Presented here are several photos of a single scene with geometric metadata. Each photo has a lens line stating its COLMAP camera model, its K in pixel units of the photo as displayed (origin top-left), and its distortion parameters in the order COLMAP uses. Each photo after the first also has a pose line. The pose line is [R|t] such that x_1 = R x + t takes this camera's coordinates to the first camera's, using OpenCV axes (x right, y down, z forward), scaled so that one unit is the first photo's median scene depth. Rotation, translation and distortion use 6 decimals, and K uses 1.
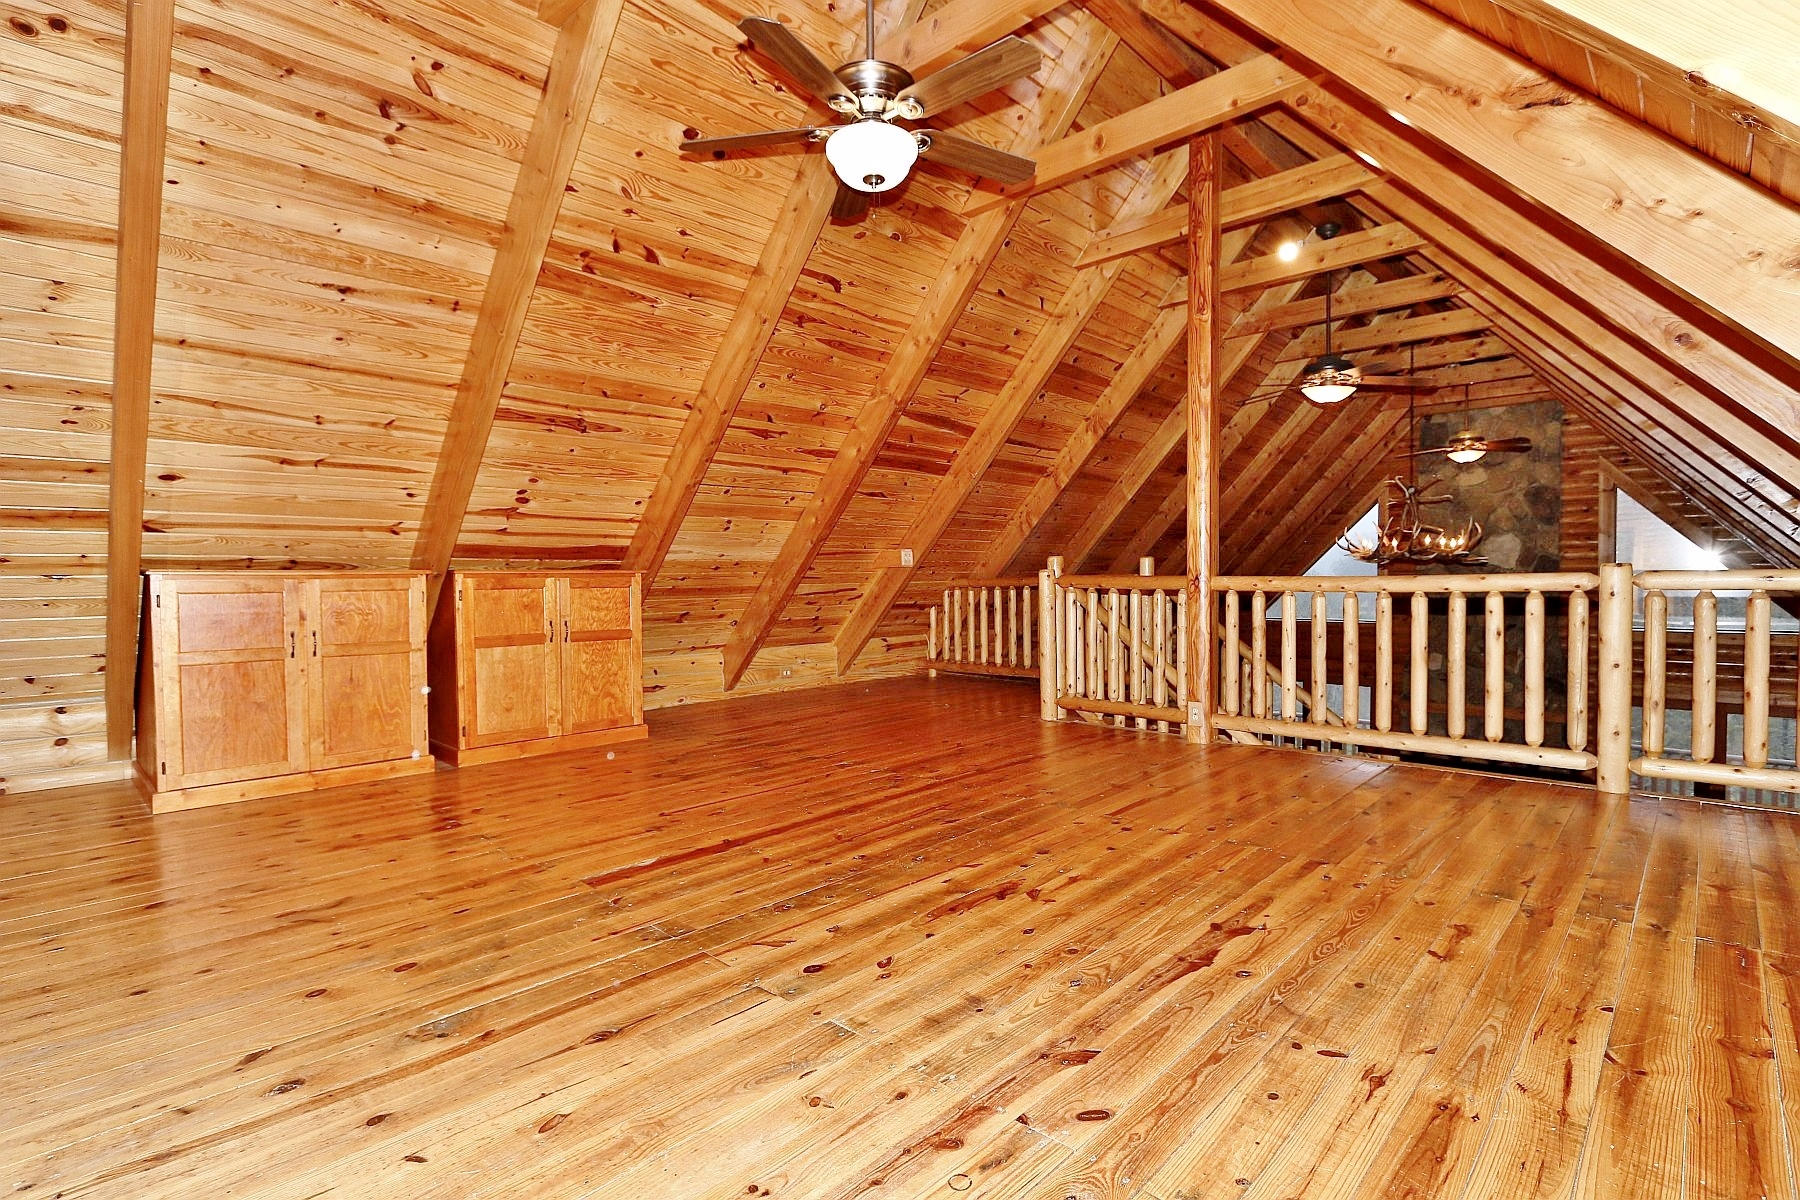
lens RADIAL K [[852.3, 0, 906.3], [0, 852.3, 600.3], [0, 0, 1]] dist [-0.017475, 0.003244]
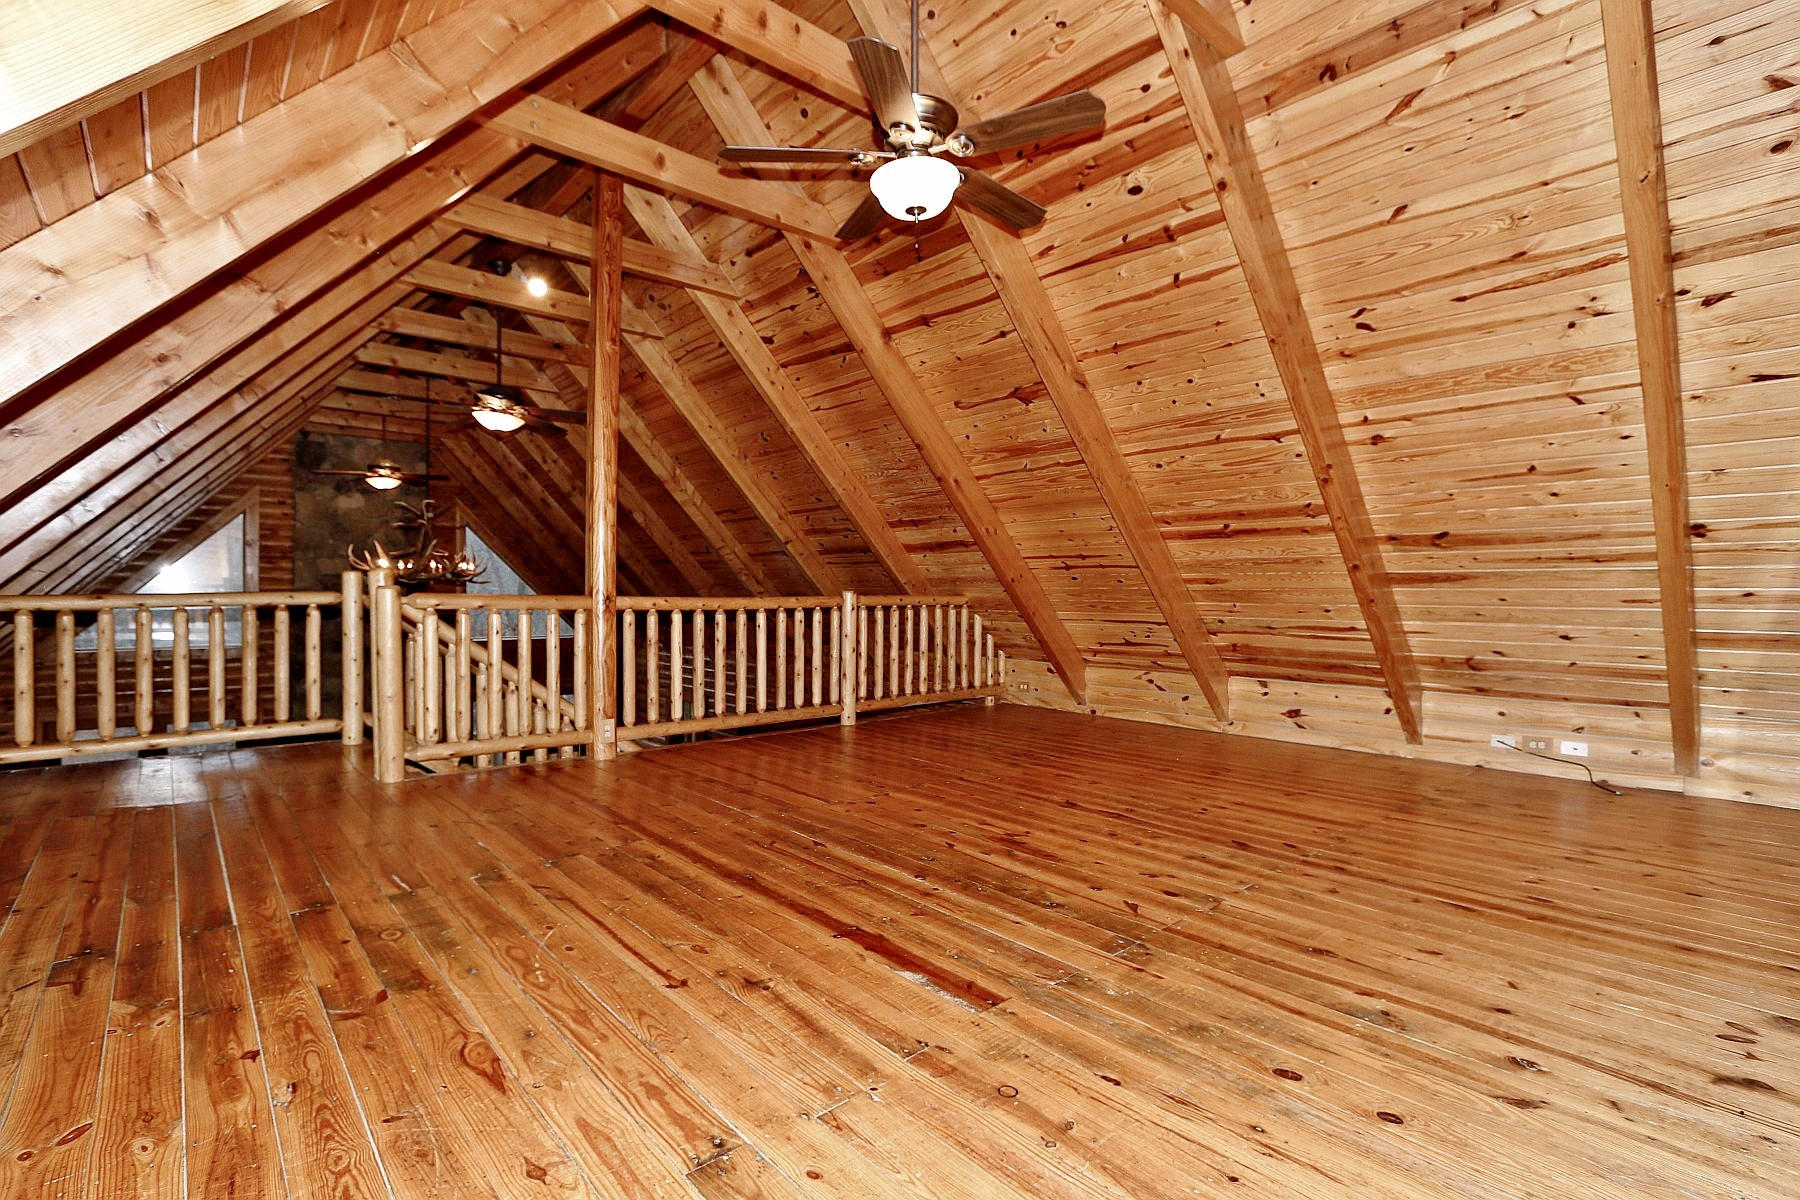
lens RADIAL K [[852.3, 0, 906.3], [0, 852.3, 600.3], [0, 0, 1]] dist [-0.017475, 0.003244]
pose [[0.075375, 0.001990, 0.997153, -0.671734], [0.023495, 0.999717, -0.003771, -0.011017], [-0.996878, 0.023713, 0.075307, 0.584315]]
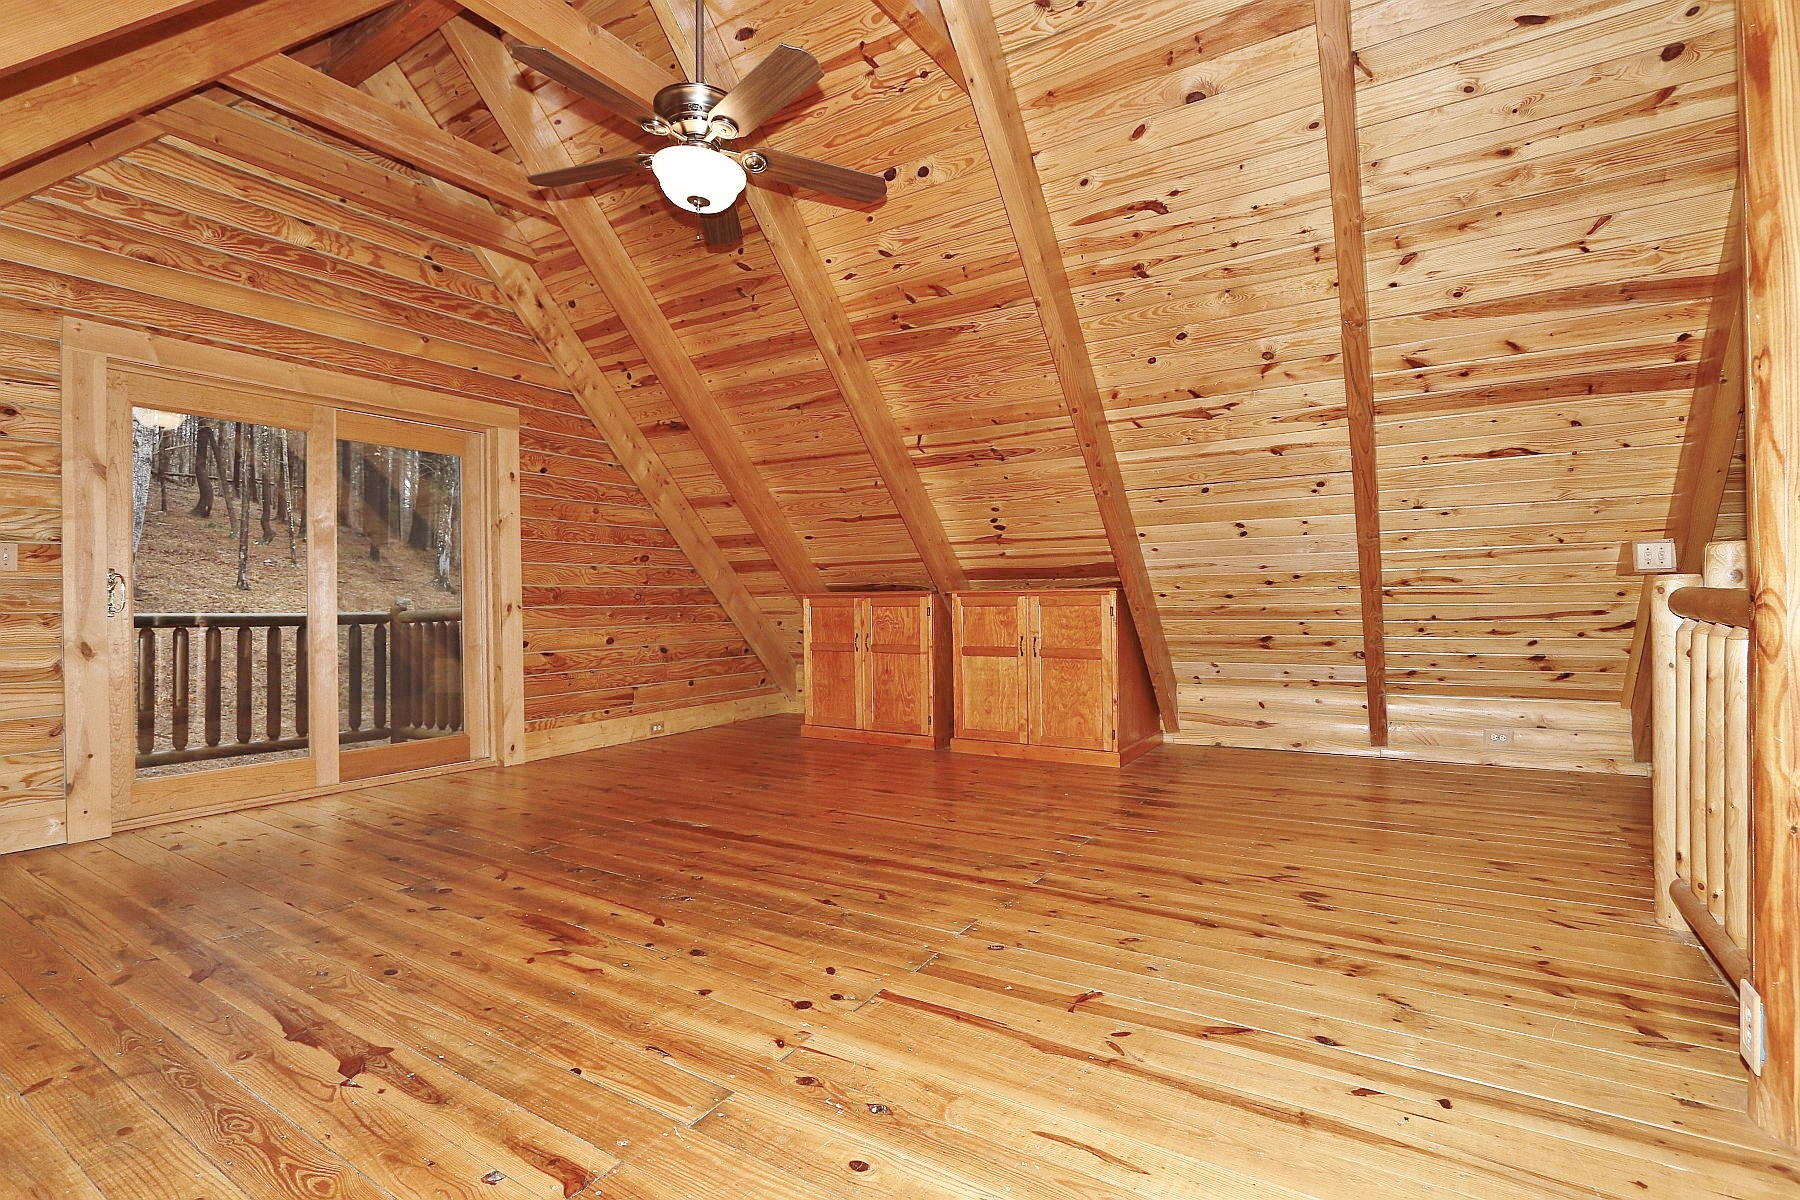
lens RADIAL K [[852.3, 0, 906.3], [0, 852.3, 600.3], [0, 0, 1]] dist [-0.017475, 0.003244]
pose [[0.191150, 0.002280, -0.981558, 0.622713], [-0.018978, 0.999819, -0.001374, -0.017265], [0.981377, 0.018891, 0.191158, 0.655164]]
